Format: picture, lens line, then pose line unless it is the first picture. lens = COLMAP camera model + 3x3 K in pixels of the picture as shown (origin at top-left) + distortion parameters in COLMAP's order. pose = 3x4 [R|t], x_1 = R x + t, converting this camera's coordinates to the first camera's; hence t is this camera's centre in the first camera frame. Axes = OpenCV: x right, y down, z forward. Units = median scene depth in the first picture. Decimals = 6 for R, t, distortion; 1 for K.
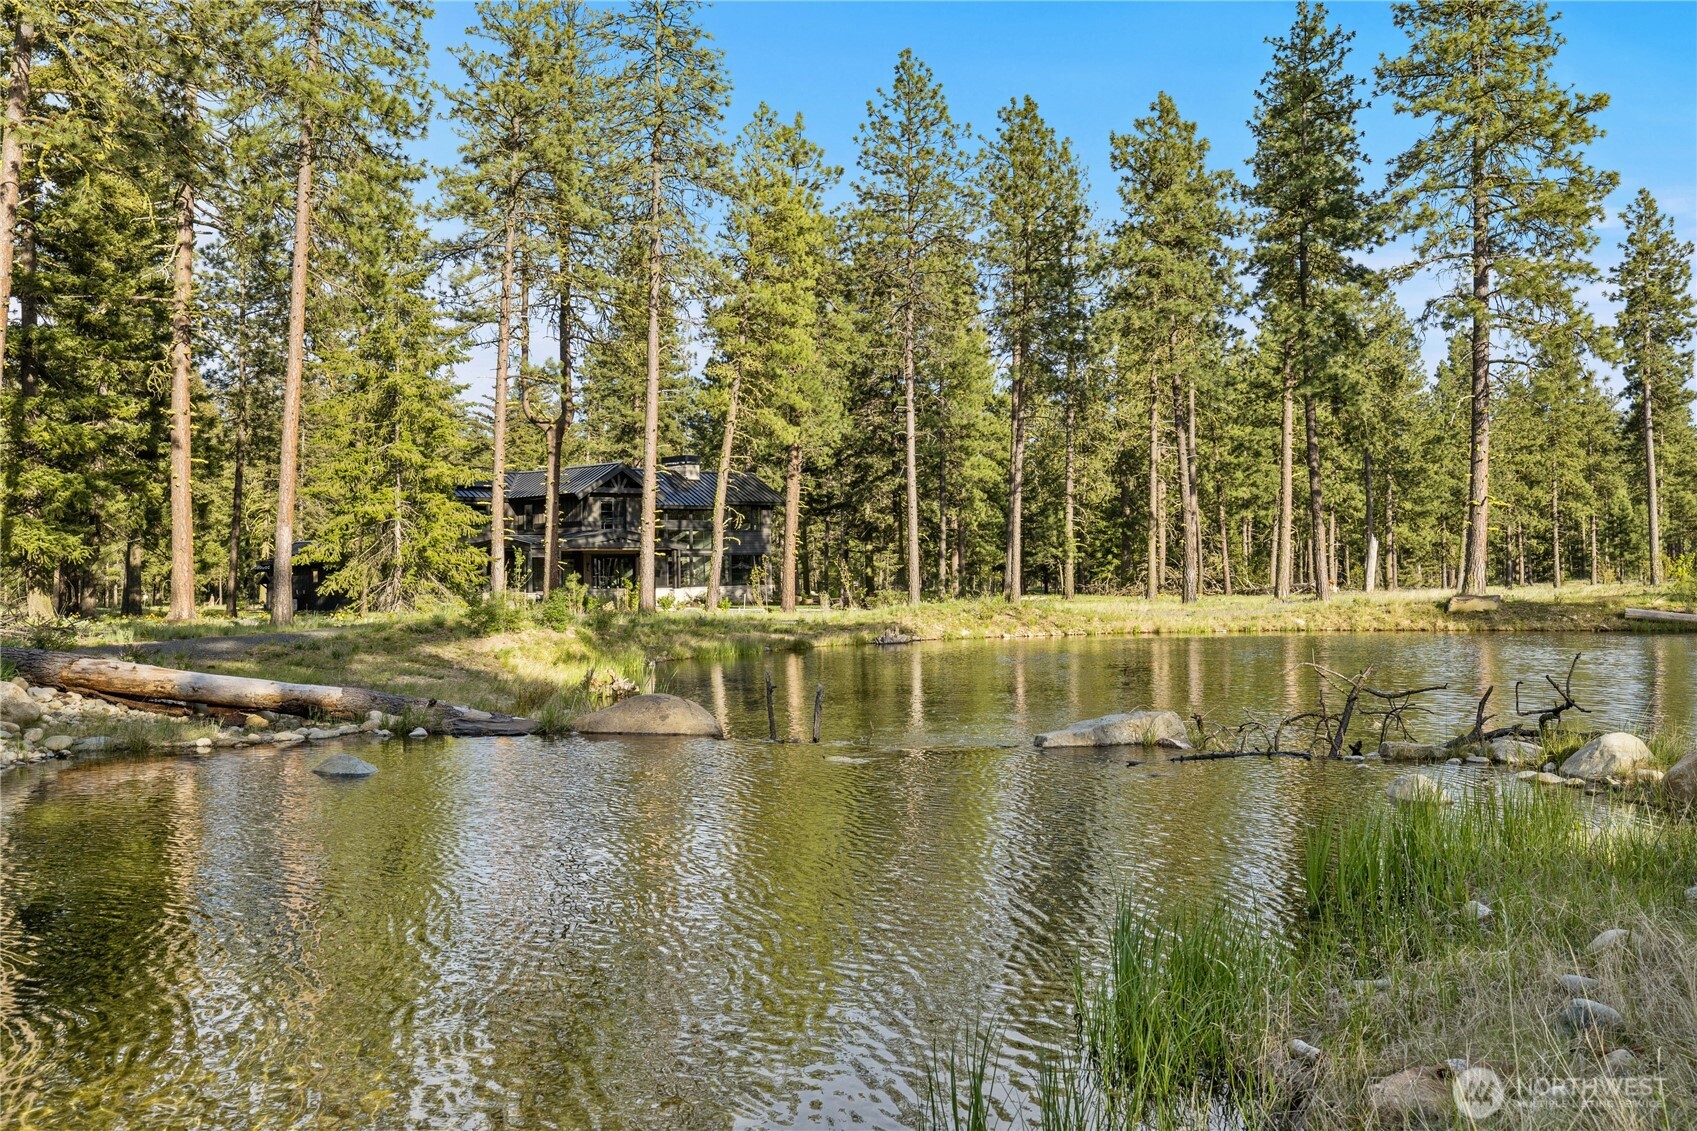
lens RADIAL K [[1545.0, 0, 846.9], [0, 1545.0, 560.3], [0, 0, 1]] dist [-0.009967, 0.000000]
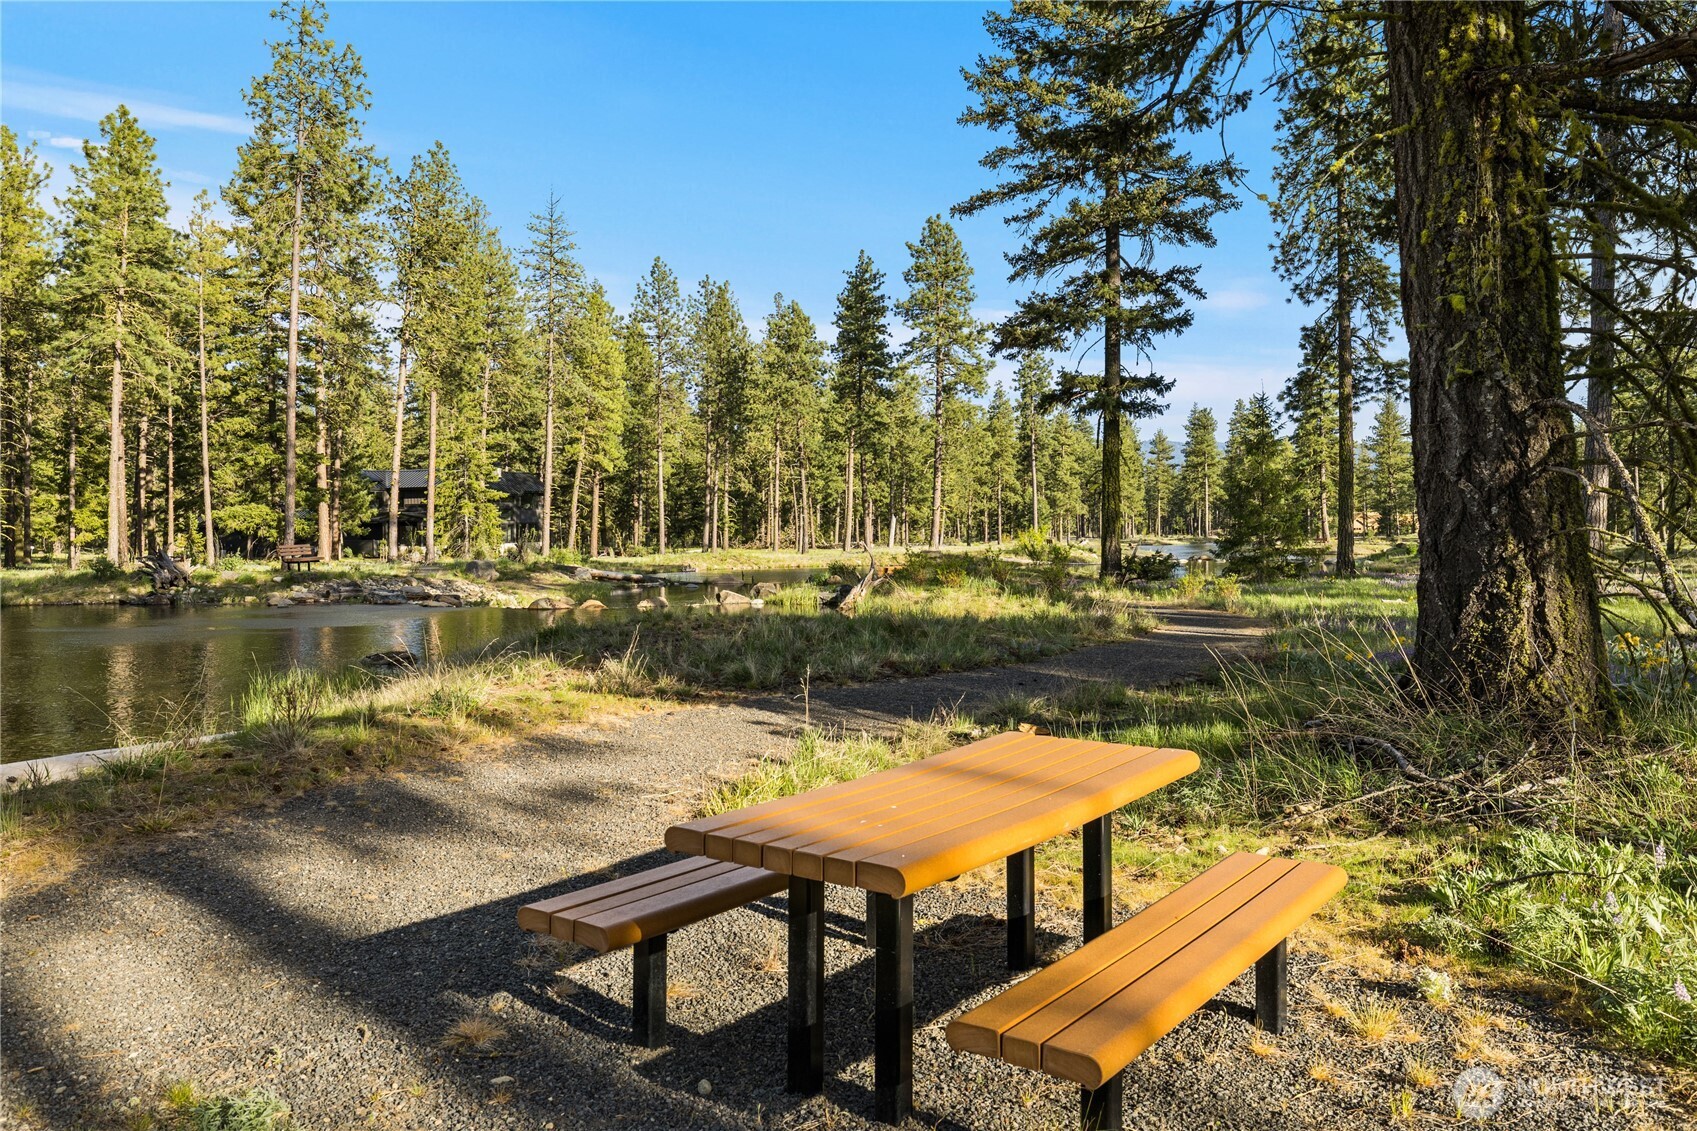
lens RADIAL K [[1317.5, 0, 848.3], [0, 1317.5, 564.7], [0, 0, 1]] dist [0.000662, 0.000012]
pose [[0.957997, -0.000358, 0.286779, -0.211166], [-0.010164, 0.999329, 0.035201, -0.018360], [-0.286599, -0.036638, 0.957350, -0.647656]]
